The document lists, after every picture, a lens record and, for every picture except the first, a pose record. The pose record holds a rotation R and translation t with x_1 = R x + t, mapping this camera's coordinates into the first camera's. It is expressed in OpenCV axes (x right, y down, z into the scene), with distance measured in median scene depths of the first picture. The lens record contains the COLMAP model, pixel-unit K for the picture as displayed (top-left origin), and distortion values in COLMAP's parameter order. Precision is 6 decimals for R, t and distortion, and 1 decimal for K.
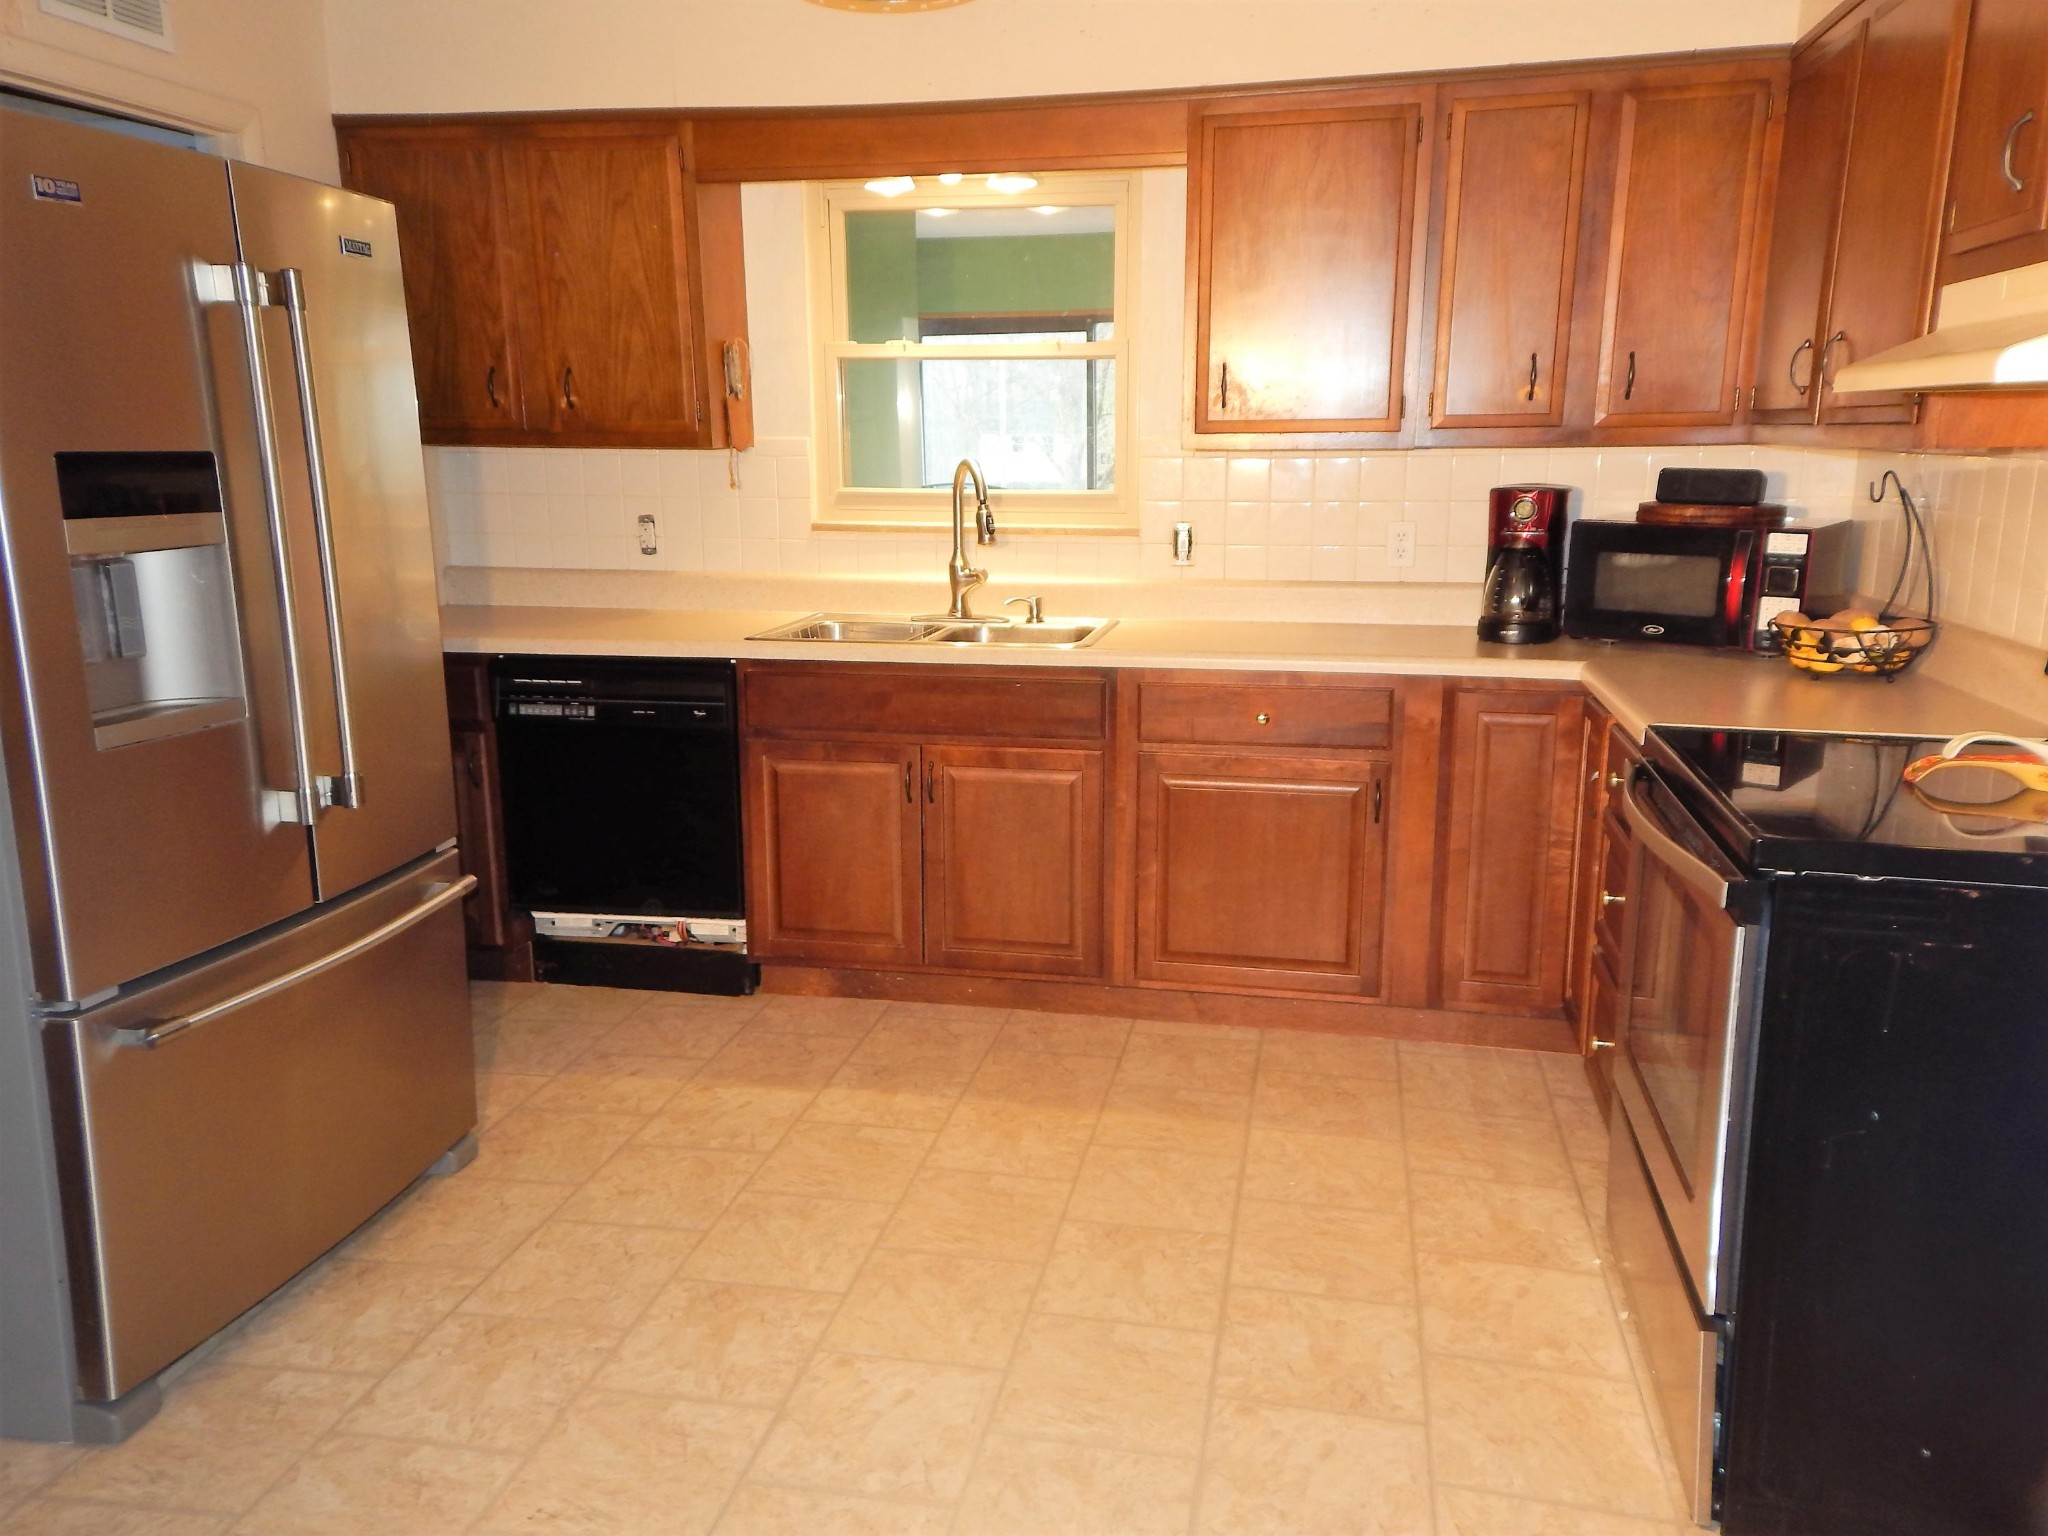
lens RADIAL K [[1493.5, 0, 1019.7], [0, 1493.5, 761.4], [0, 0, 1]] dist [0.109315, -0.029600]
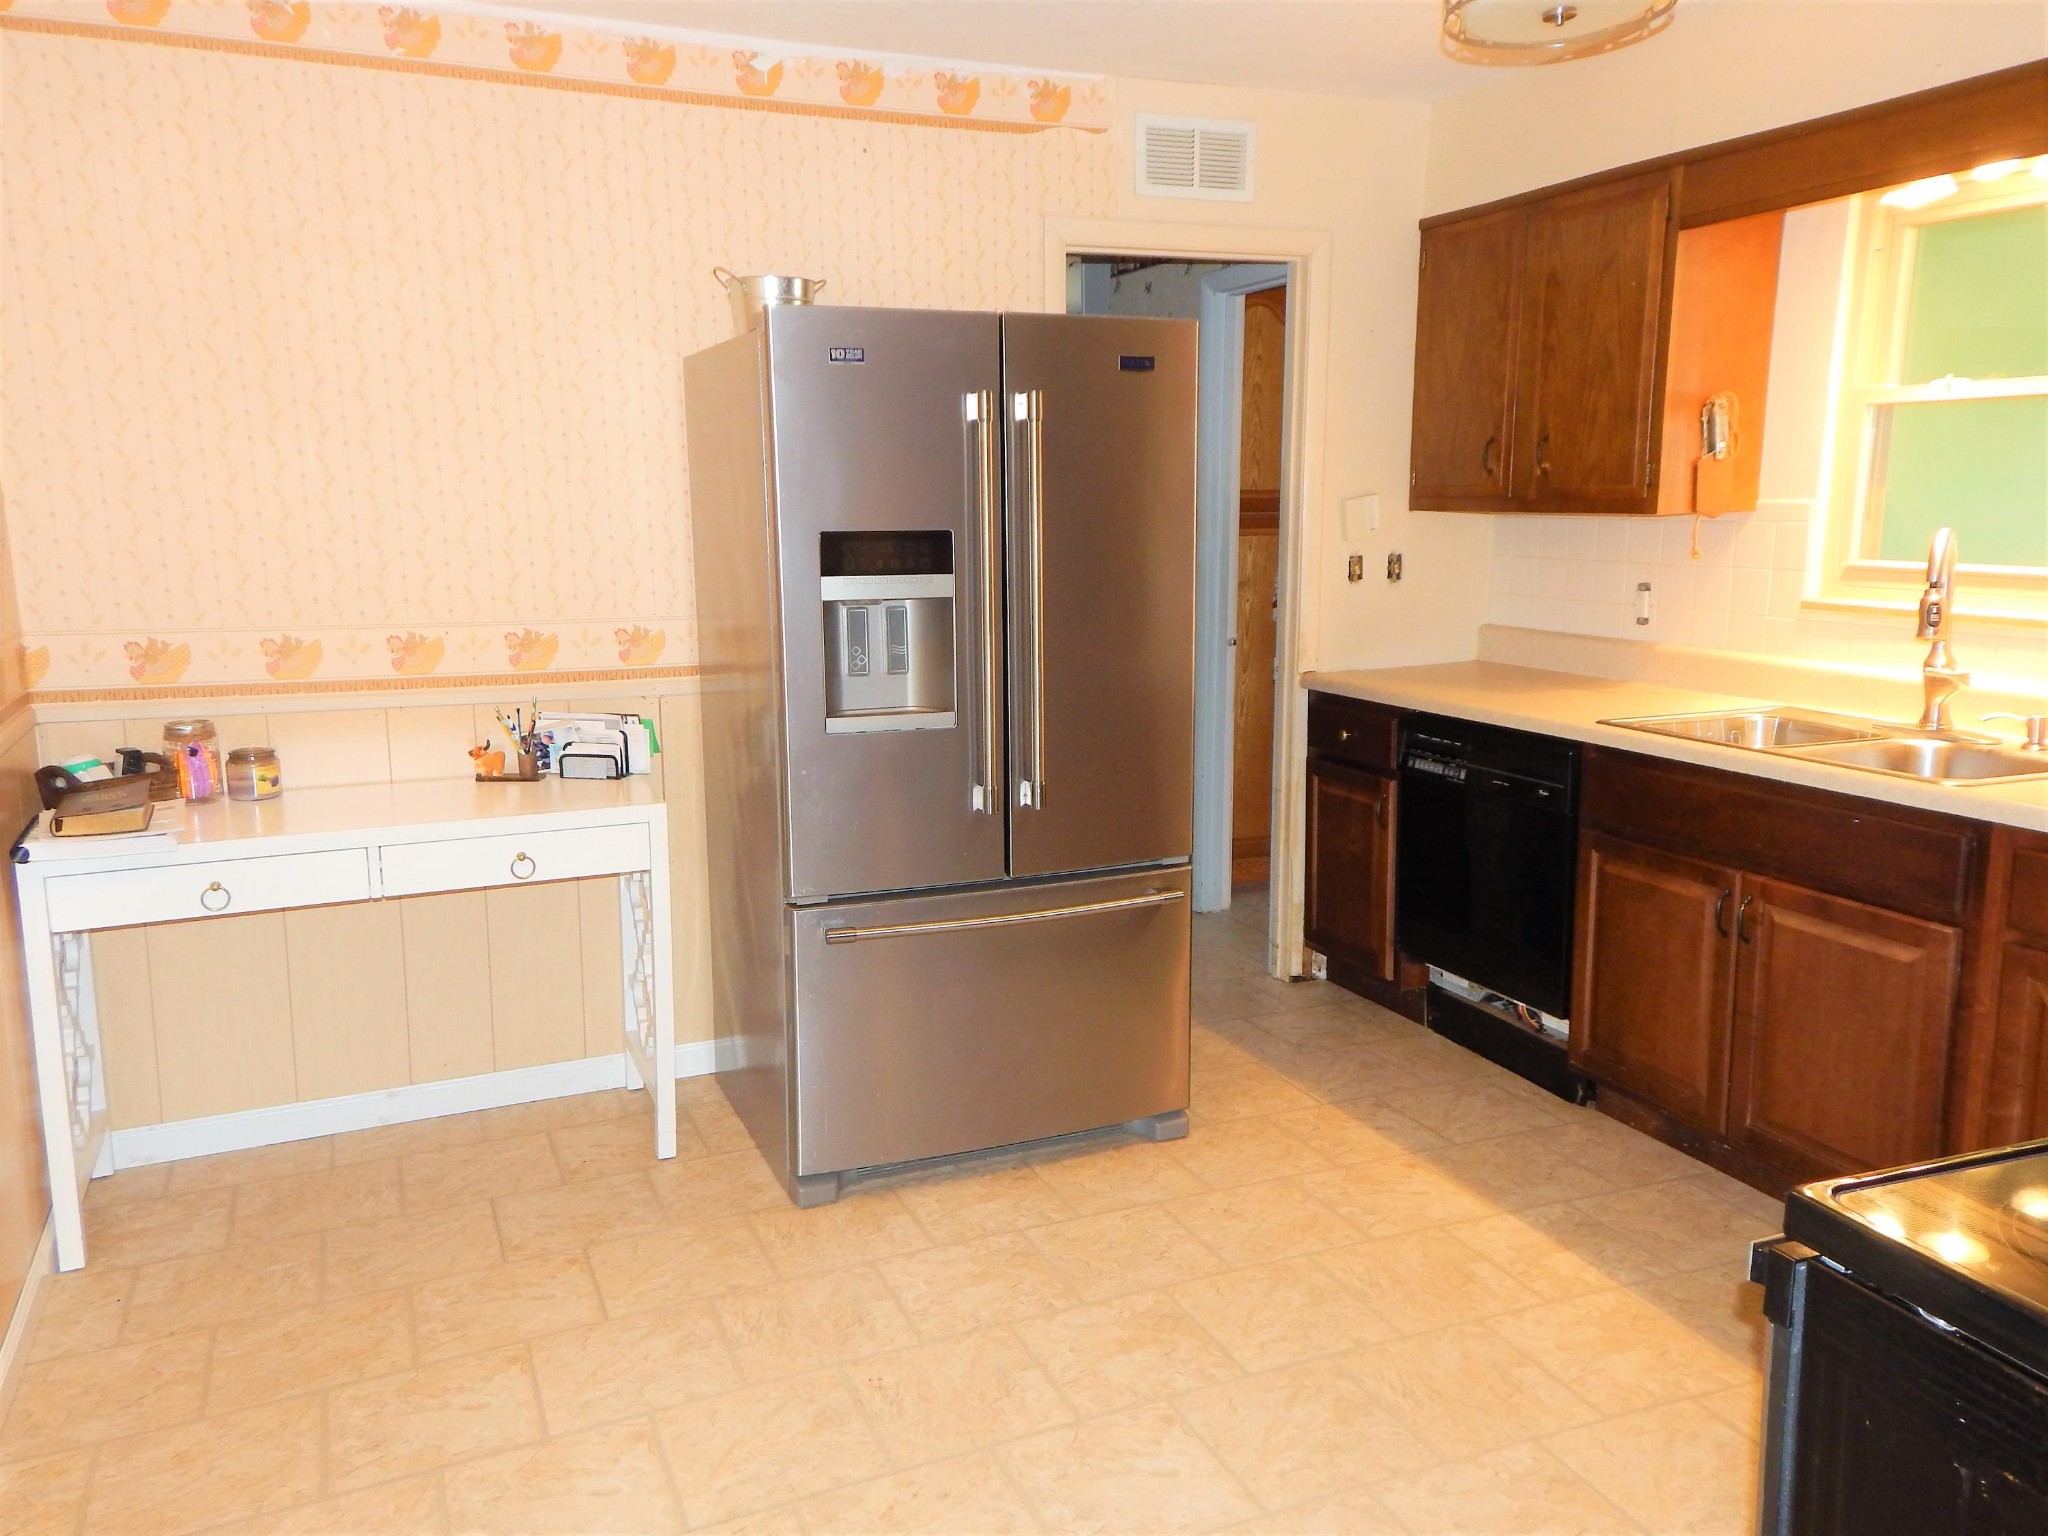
lens RADIAL K [[1493.5, 0, 1015.2], [0, 1493.5, 763.7], [0, 0, 1]] dist [0.109315, -0.029600]
pose [[0.594391, 0.149016, -0.790249, 0.337226], [-0.169991, 0.983758, 0.057646, -0.048015], [0.786004, 0.100071, 0.610068, 0.148070]]
